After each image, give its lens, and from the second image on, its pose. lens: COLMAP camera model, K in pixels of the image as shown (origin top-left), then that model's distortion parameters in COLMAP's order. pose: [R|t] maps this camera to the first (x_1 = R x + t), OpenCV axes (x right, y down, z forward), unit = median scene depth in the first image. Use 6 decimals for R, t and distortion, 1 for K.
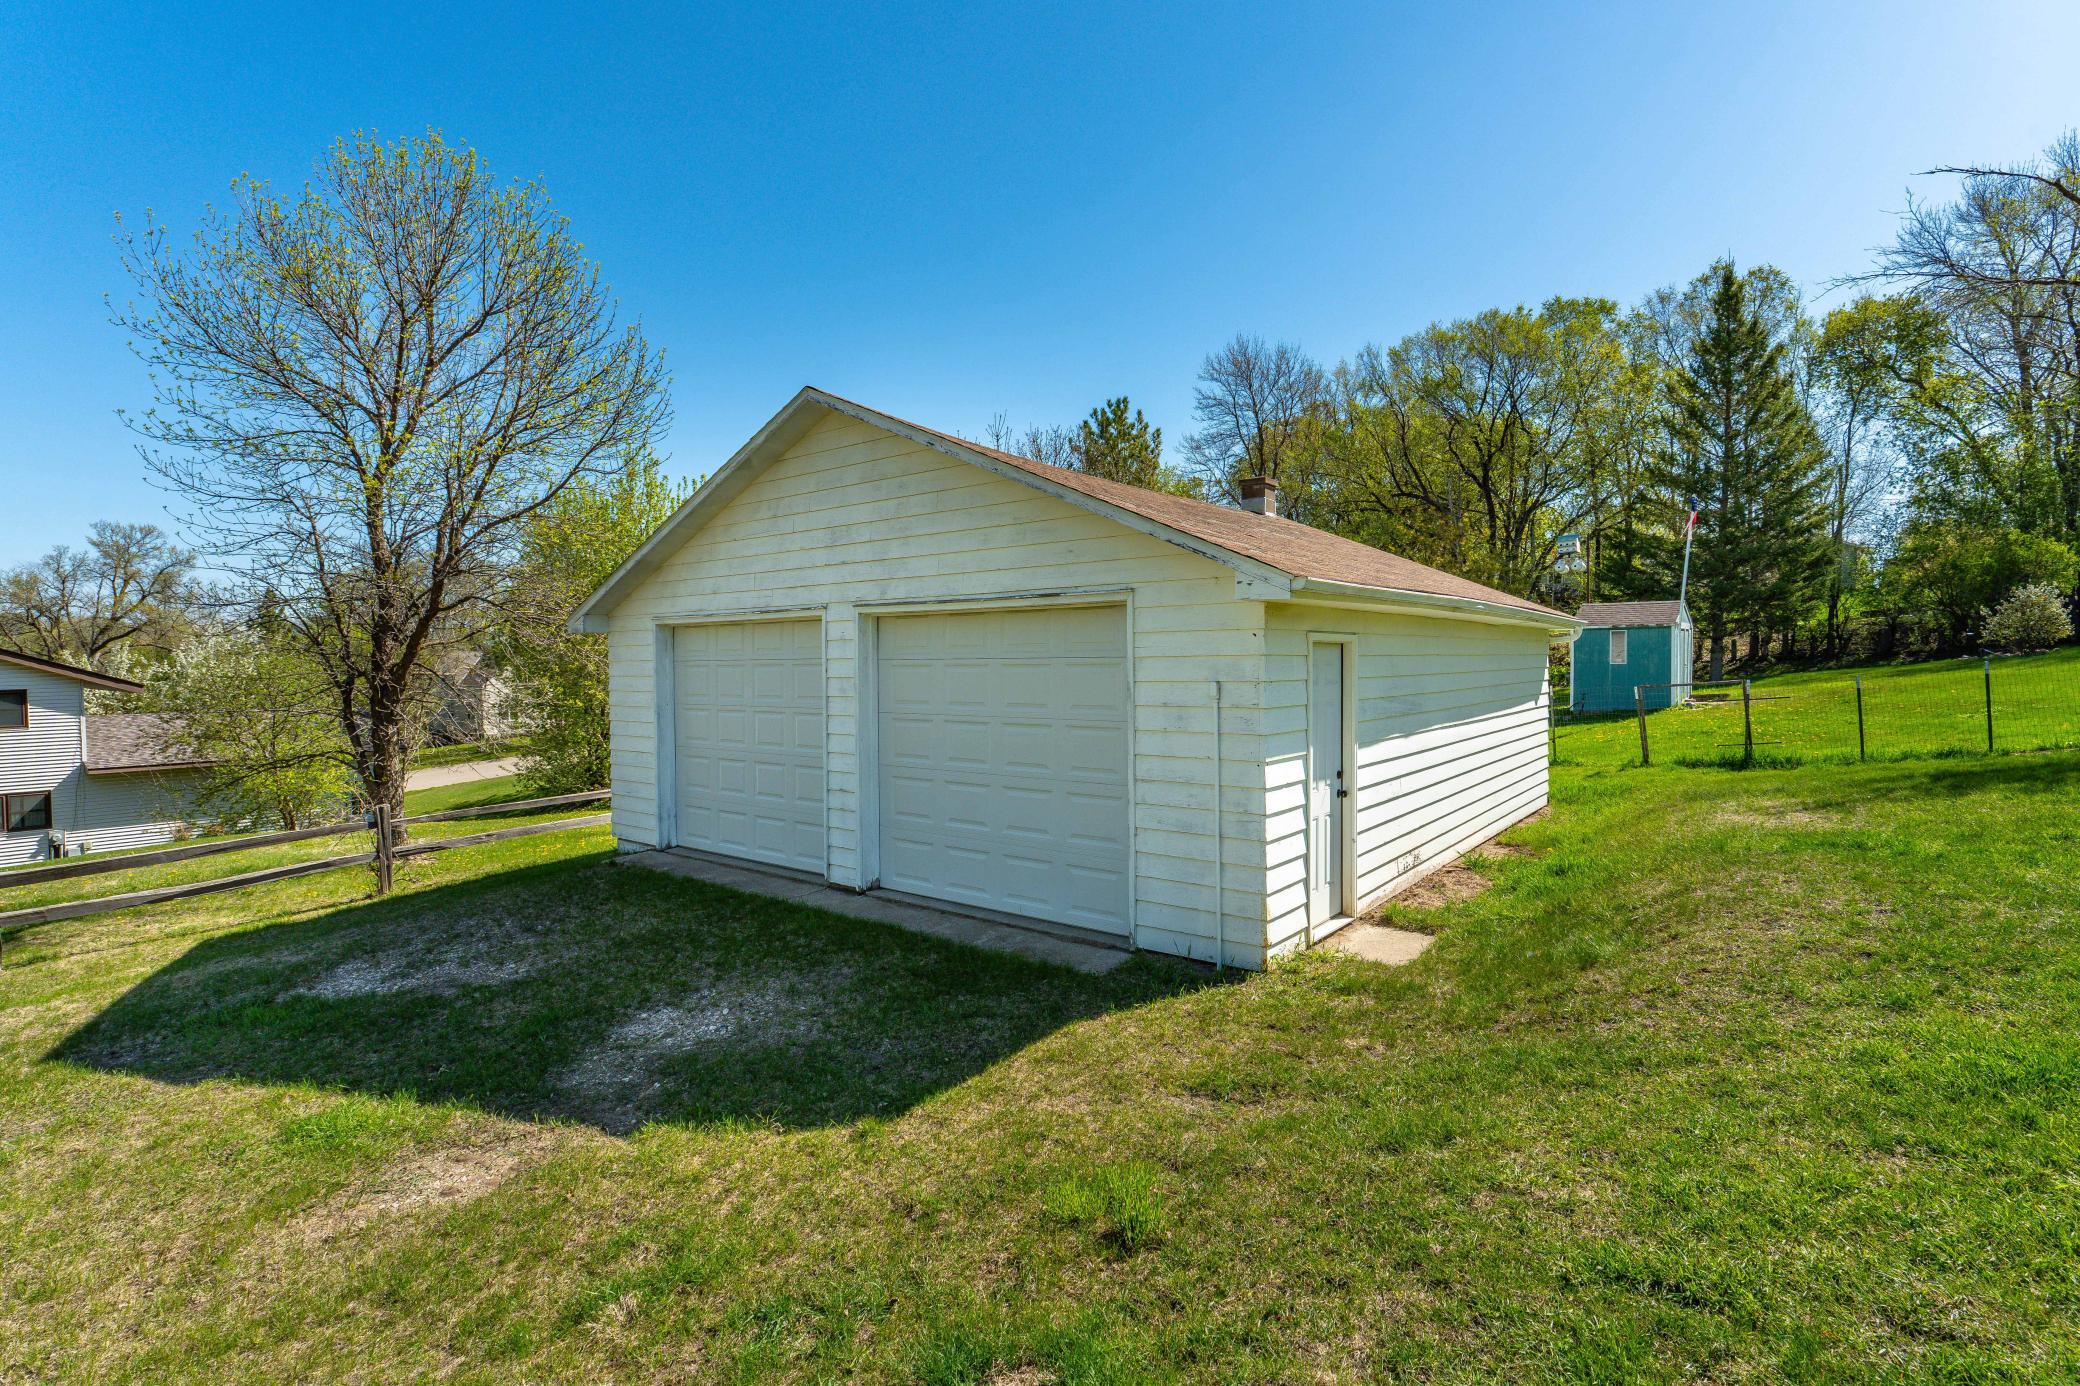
lens RADIAL K [[964.4, 0, 1038.9], [0, 964.4, 691.5], [0, 0, 1]] dist [-0.002815, 0.000388]
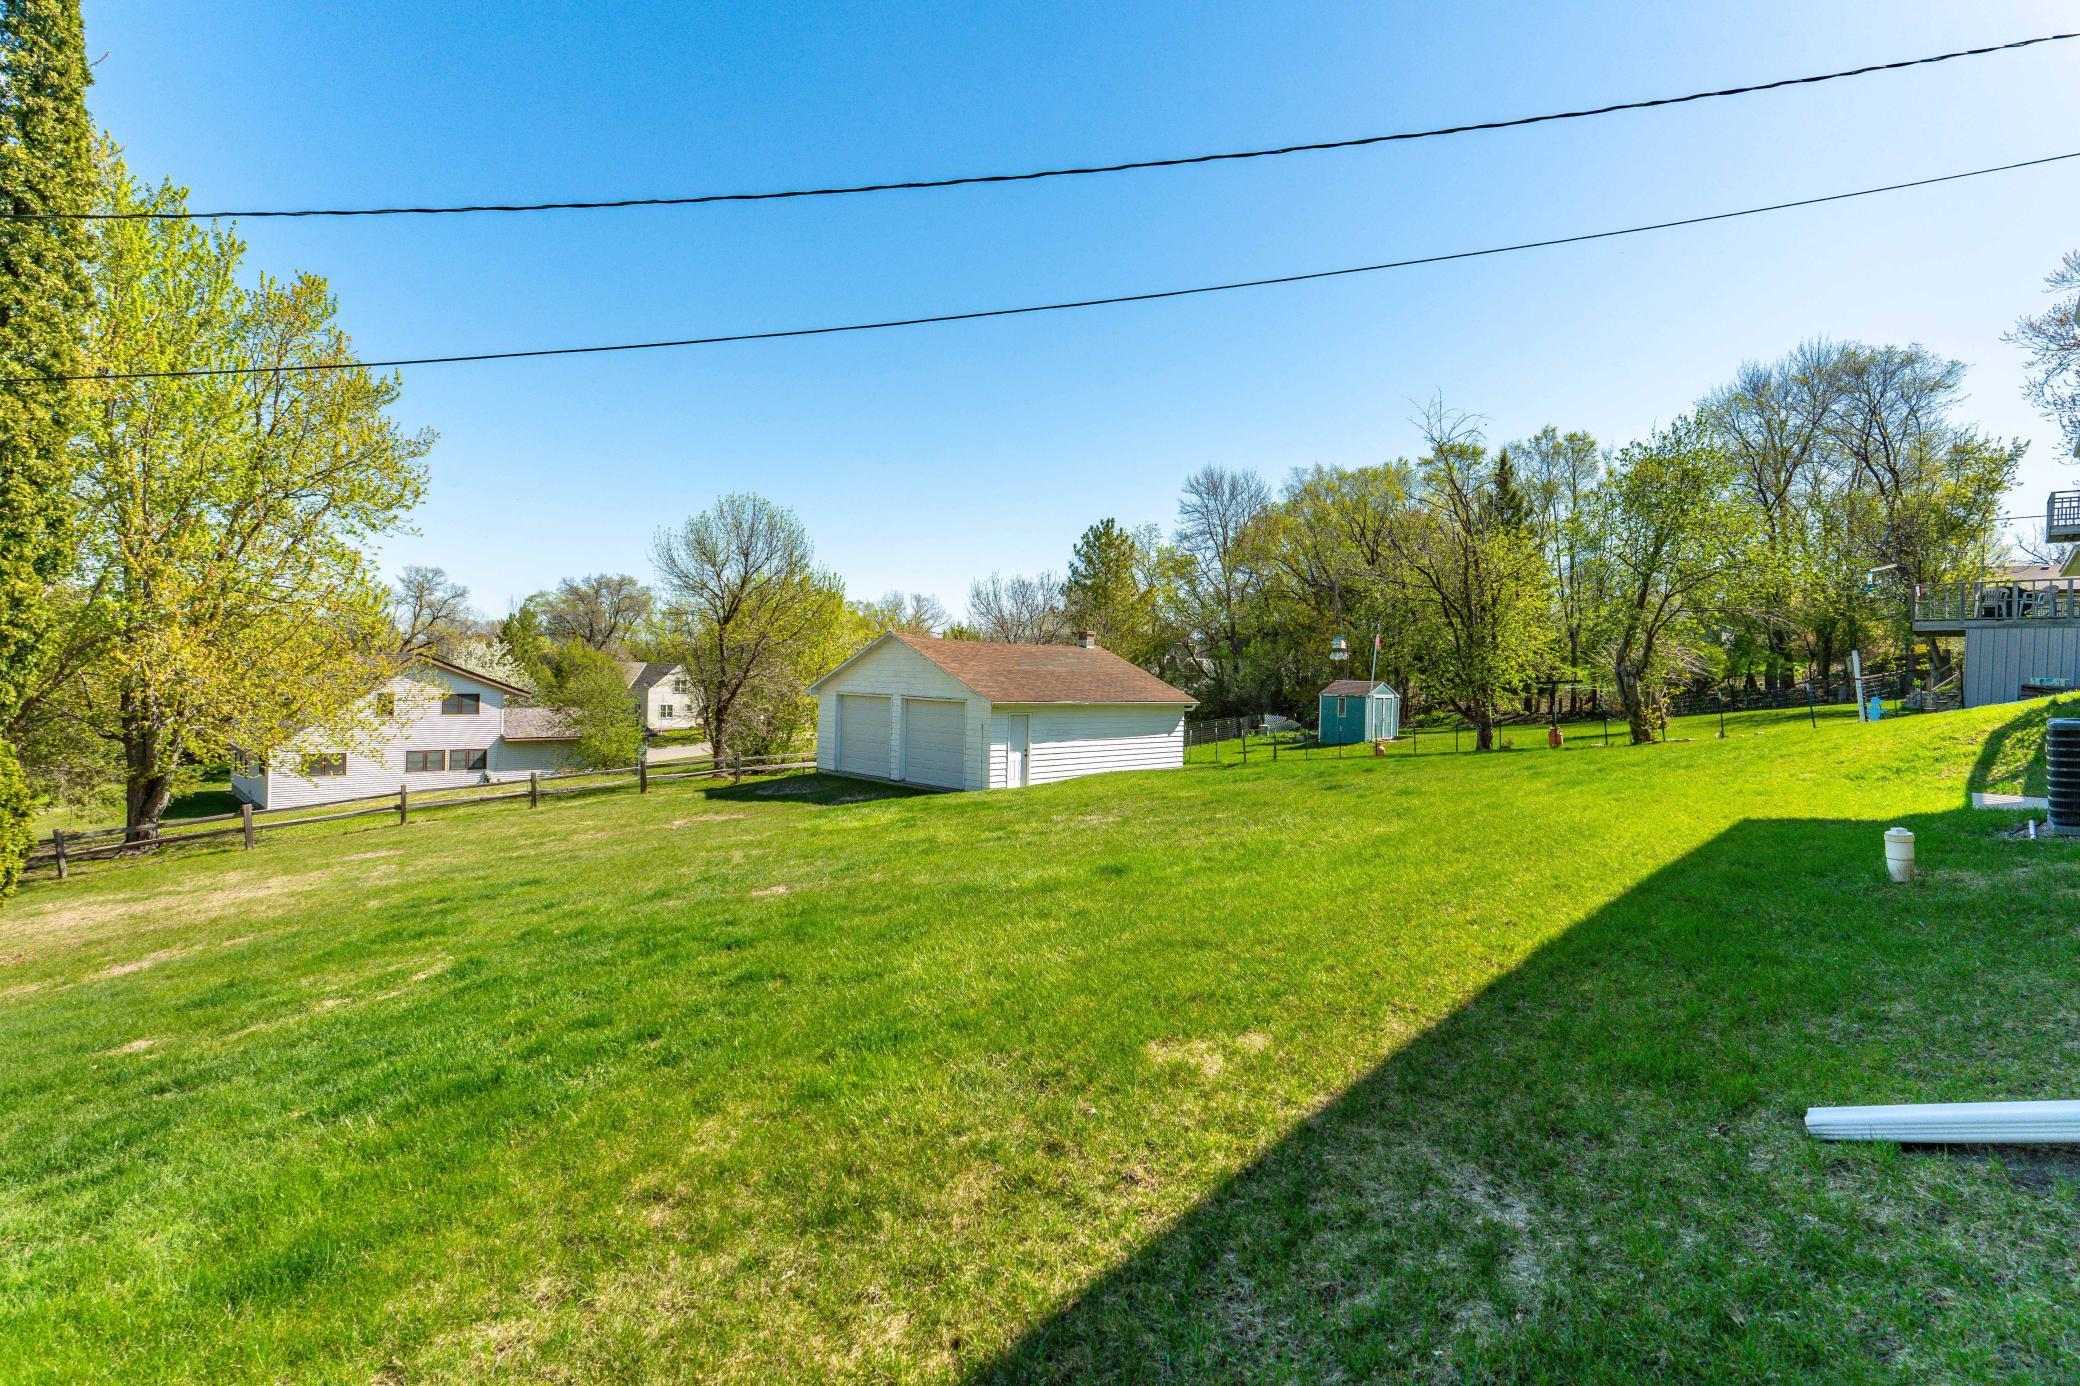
lens RADIAL K [[964.4, 0, 1035.0], [0, 964.4, 695.2], [0, 0, 1]] dist [-0.002815, 0.000388]
pose [[0.994490, 0.039385, -0.097157, 0.546502], [-0.040392, 0.999148, -0.008419, -0.073872], [0.096742, 0.012297, 0.995233, -2.081636]]
